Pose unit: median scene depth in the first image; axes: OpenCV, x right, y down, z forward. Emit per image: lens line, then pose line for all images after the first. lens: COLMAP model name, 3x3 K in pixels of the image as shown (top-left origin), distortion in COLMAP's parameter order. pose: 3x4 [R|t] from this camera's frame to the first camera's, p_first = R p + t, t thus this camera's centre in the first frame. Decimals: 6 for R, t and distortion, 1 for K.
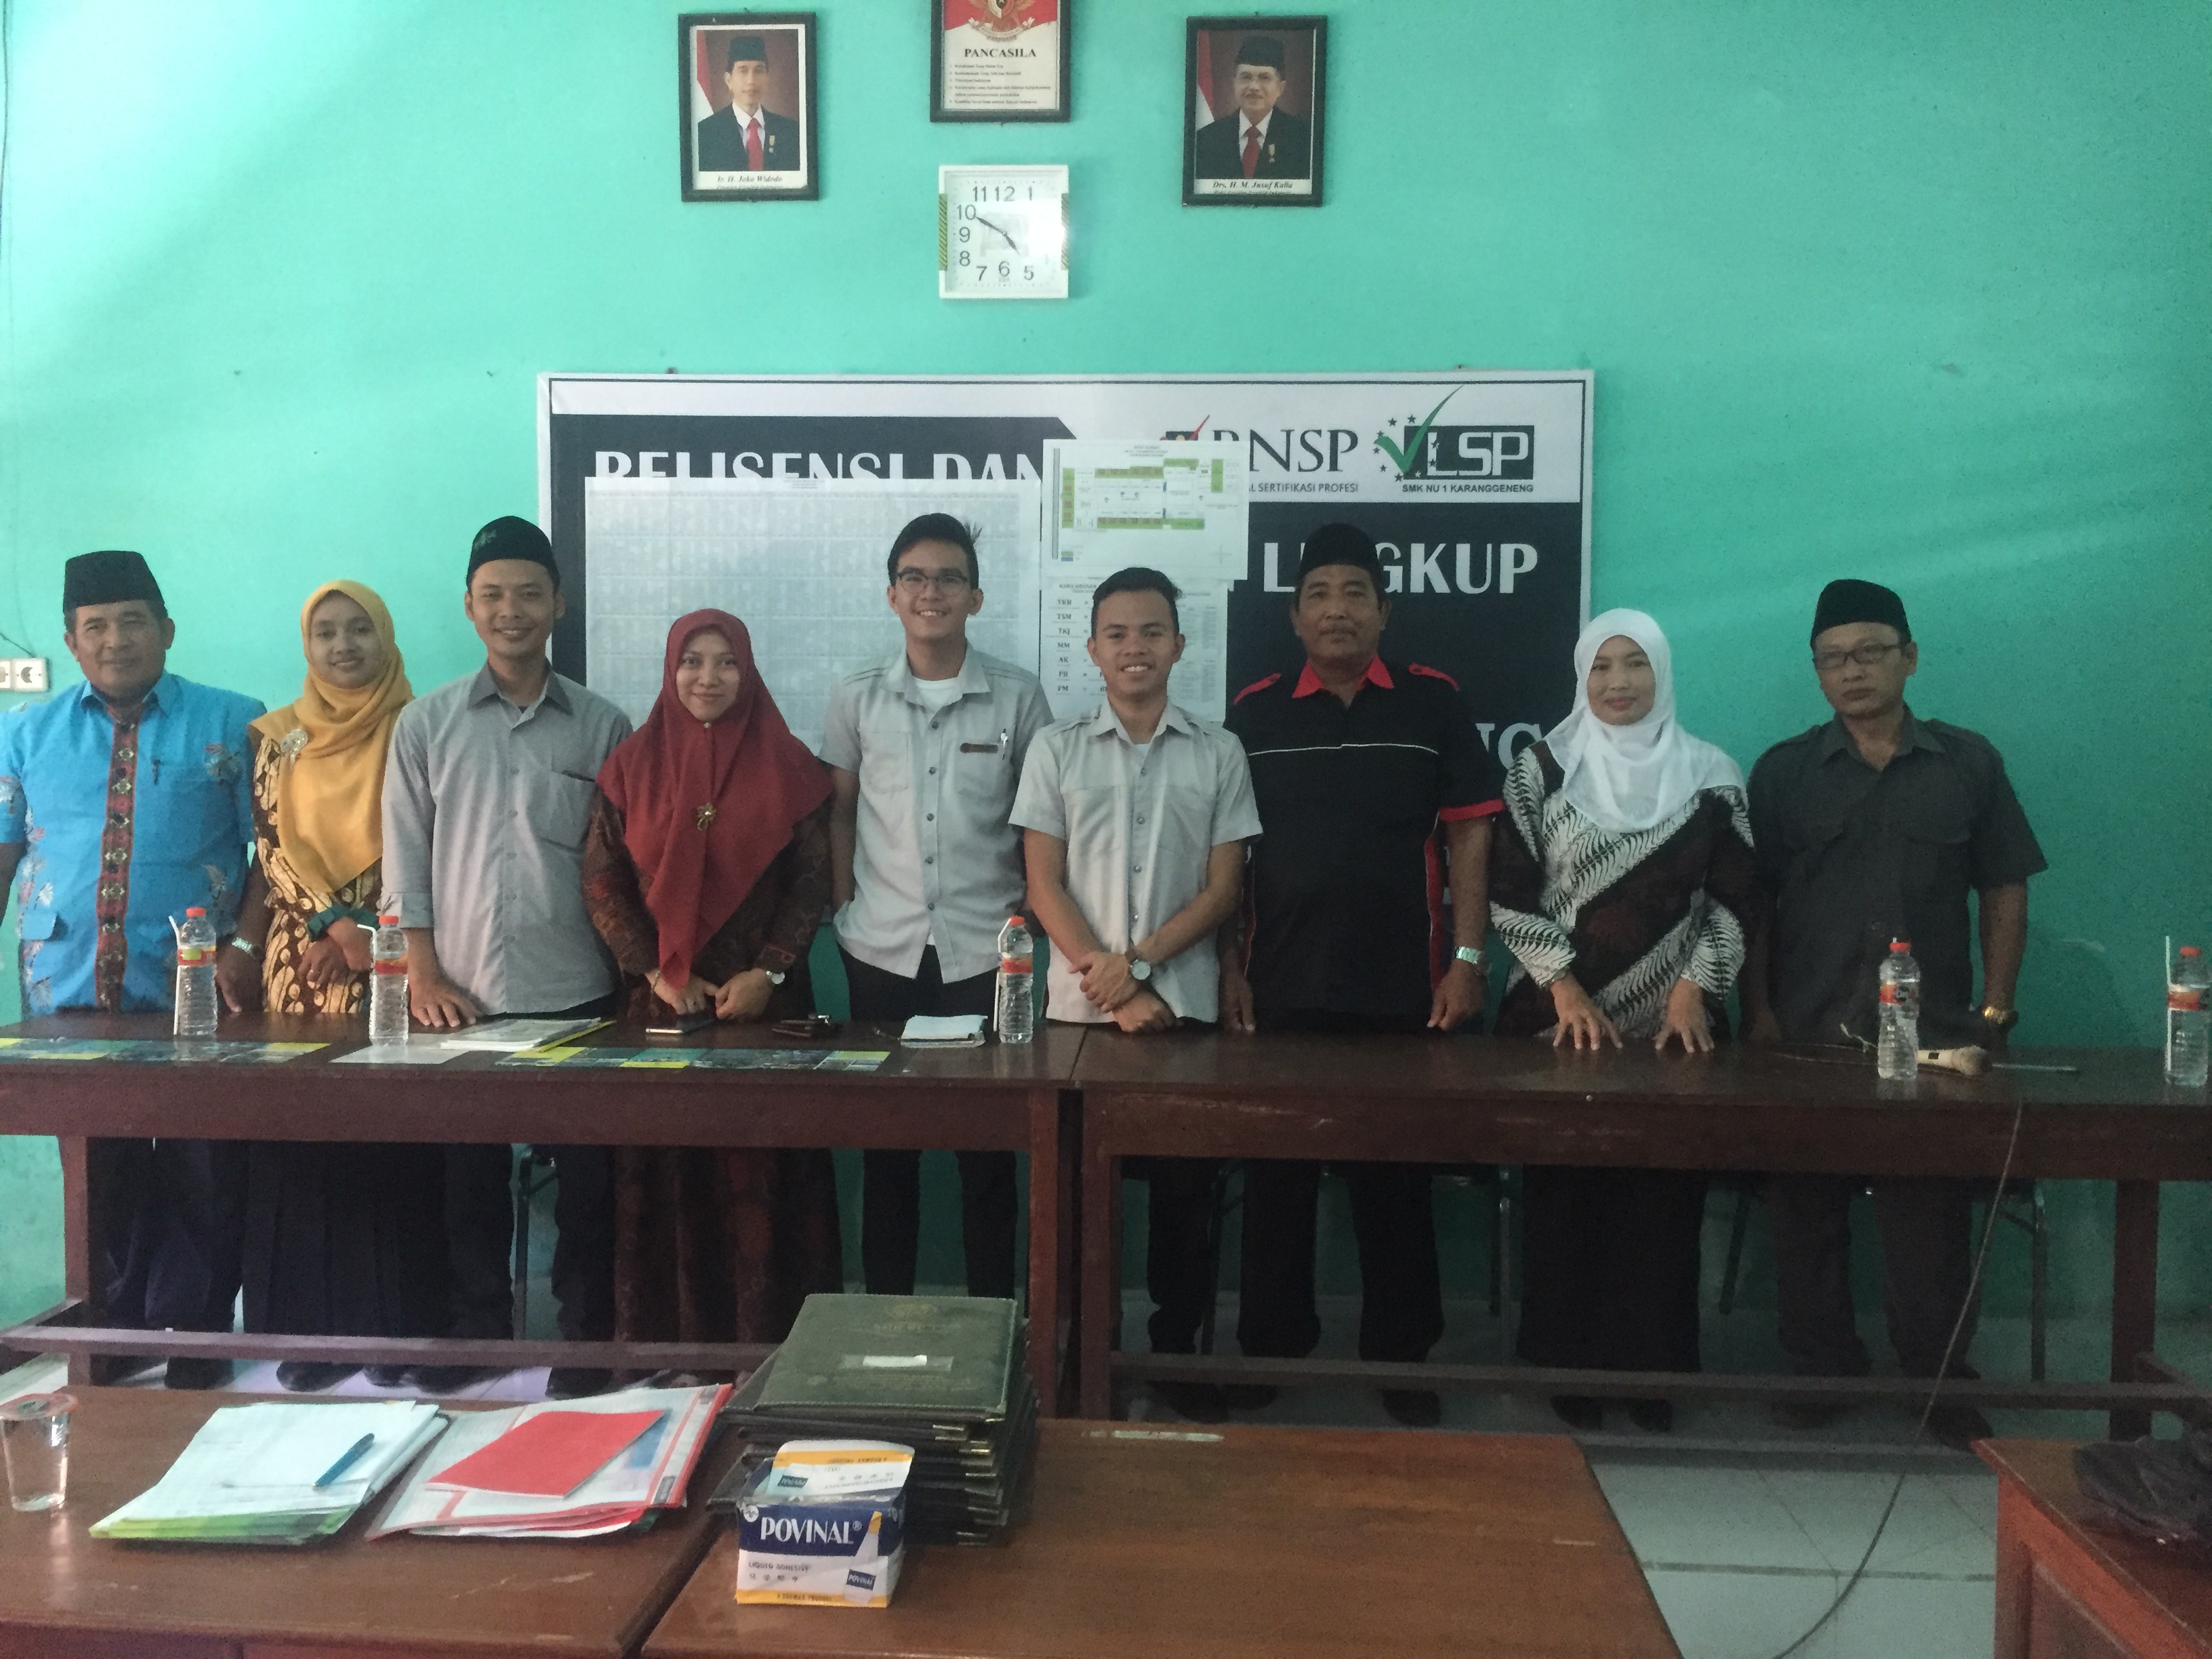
lens RADIAL K [[1925.1, 0, 1084.3], [0, 1925.1, 778.8], [0, 0, 1]] dist [0.082160, -0.105330]
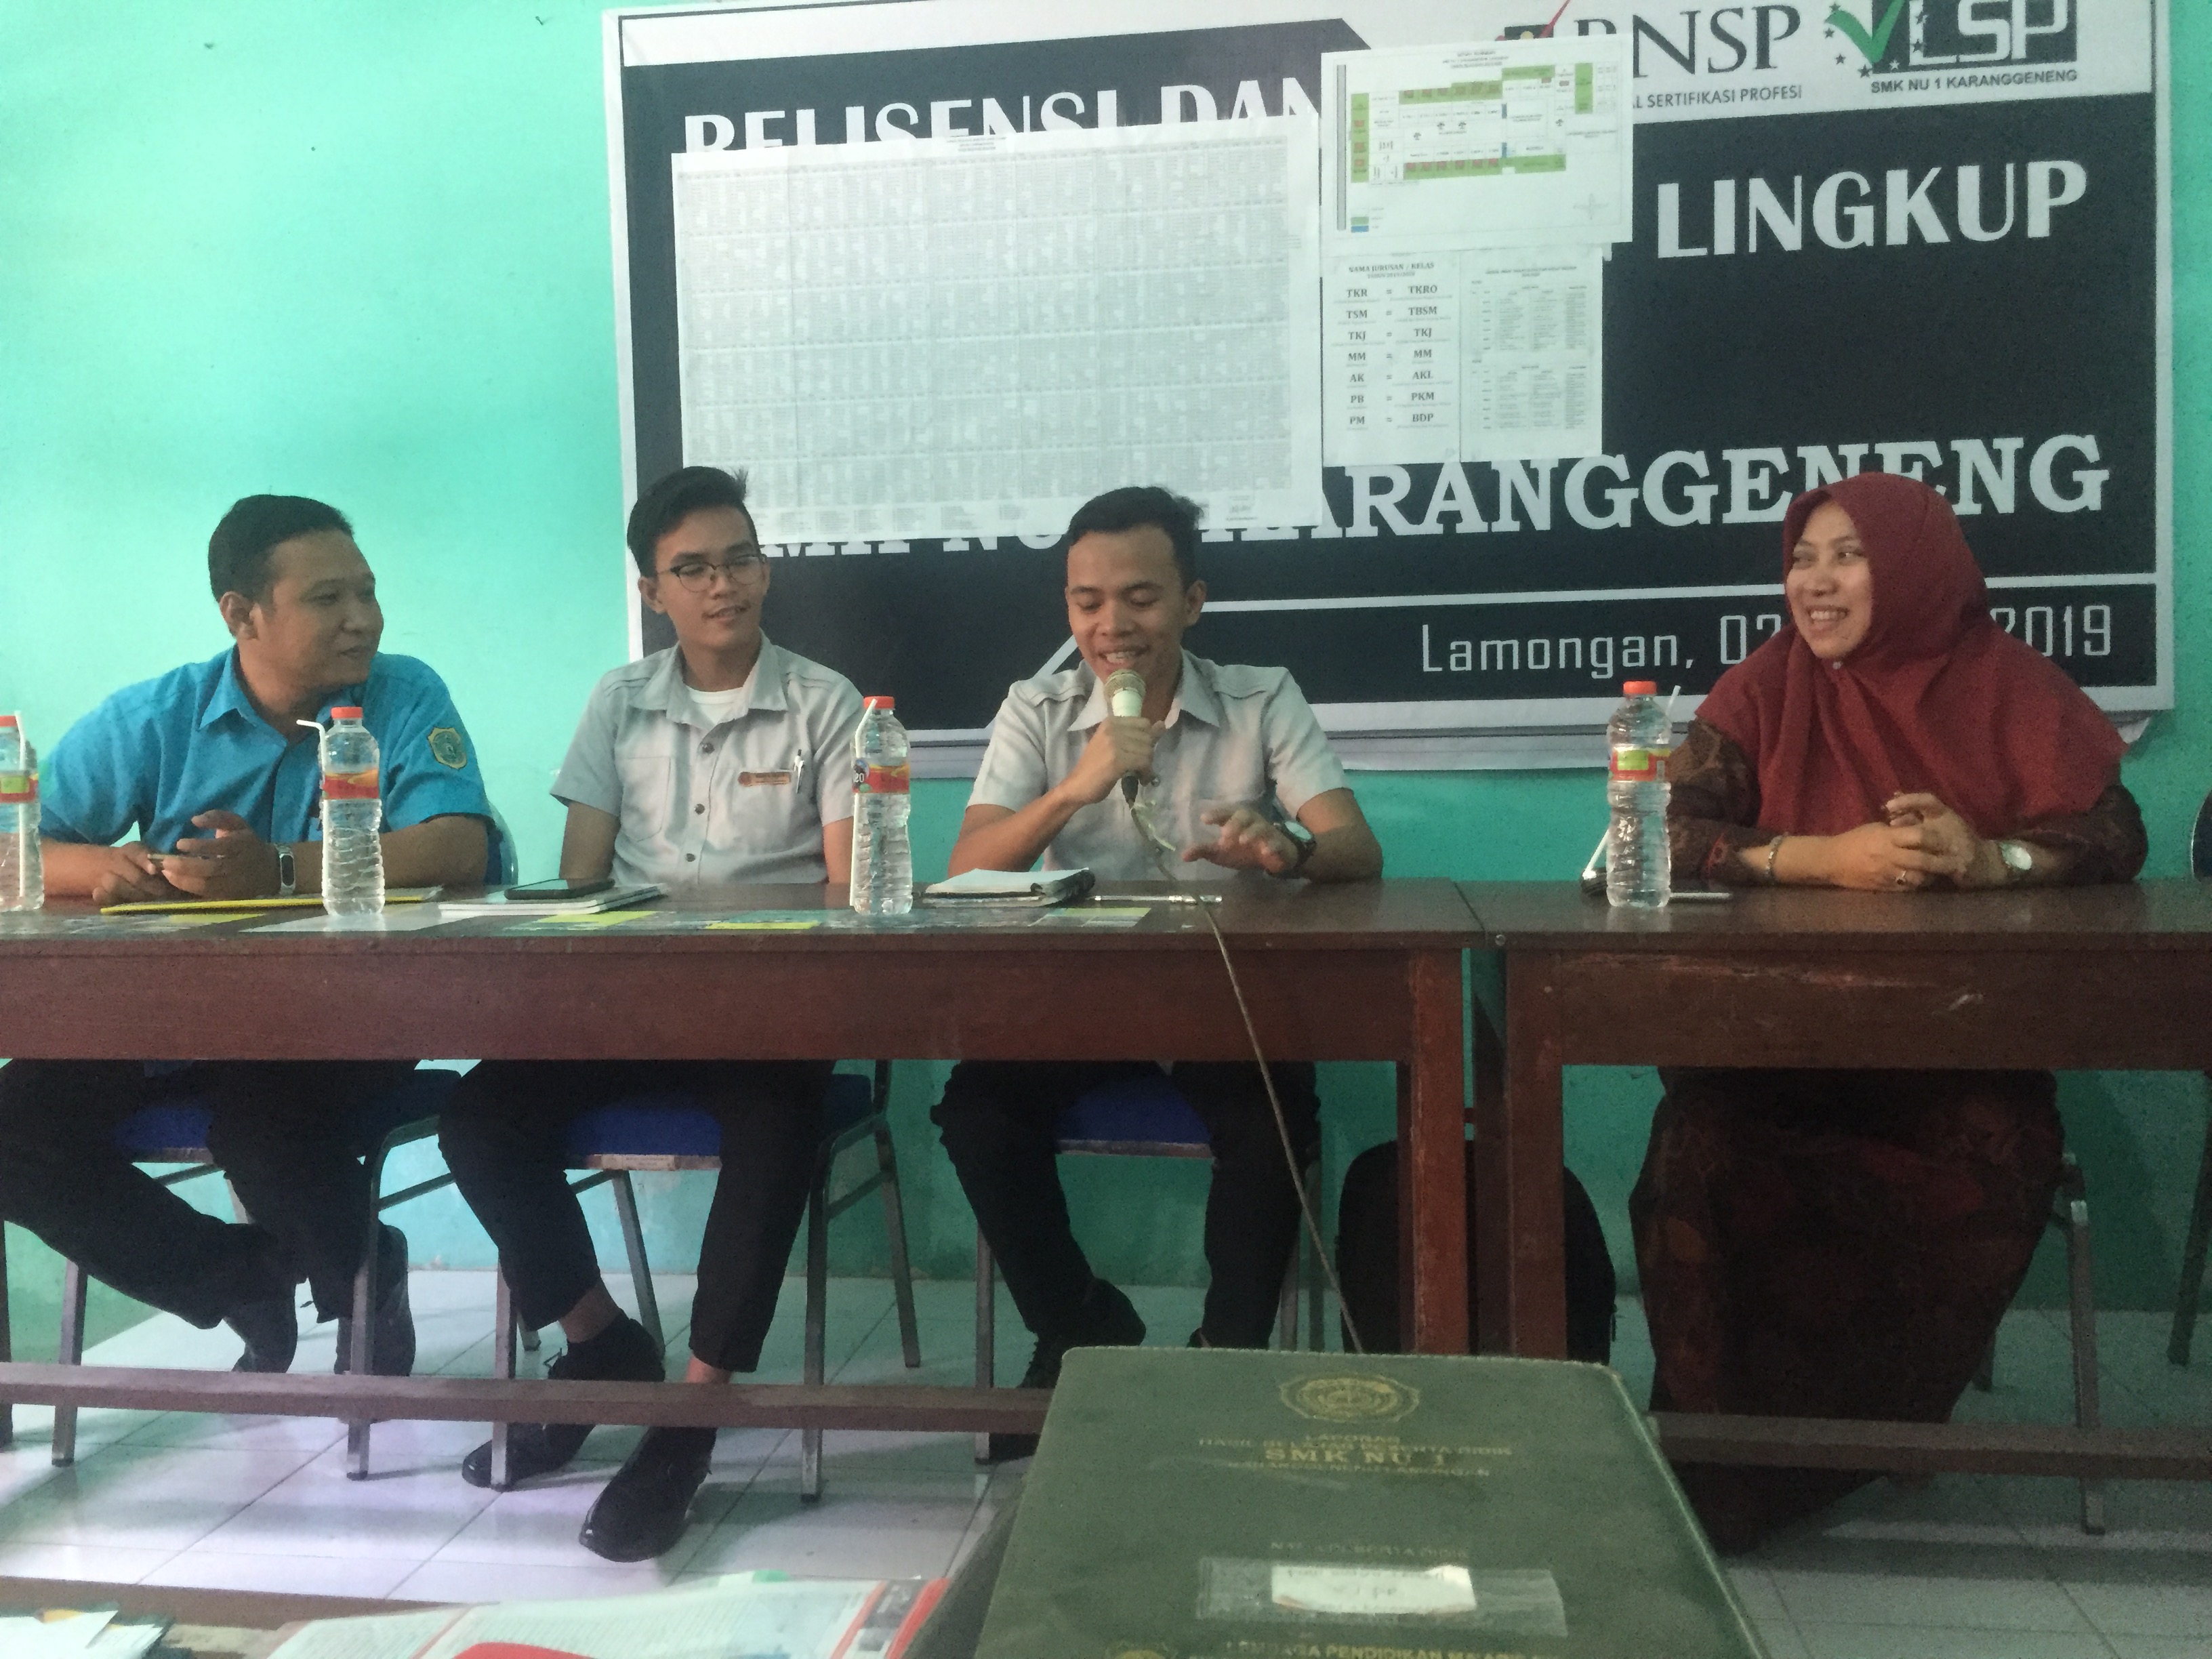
lens RADIAL K [[1925.1, 0, 1099.6], [0, 1925.1, 771.2], [0, 0, 1]] dist [0.082160, -0.105330]
pose [[0.996525, -0.025442, -0.079319, -0.051271], [0.025823, 0.999659, 0.003783, 0.073693], [0.079195, -0.005818, 0.996842, 0.305875]]
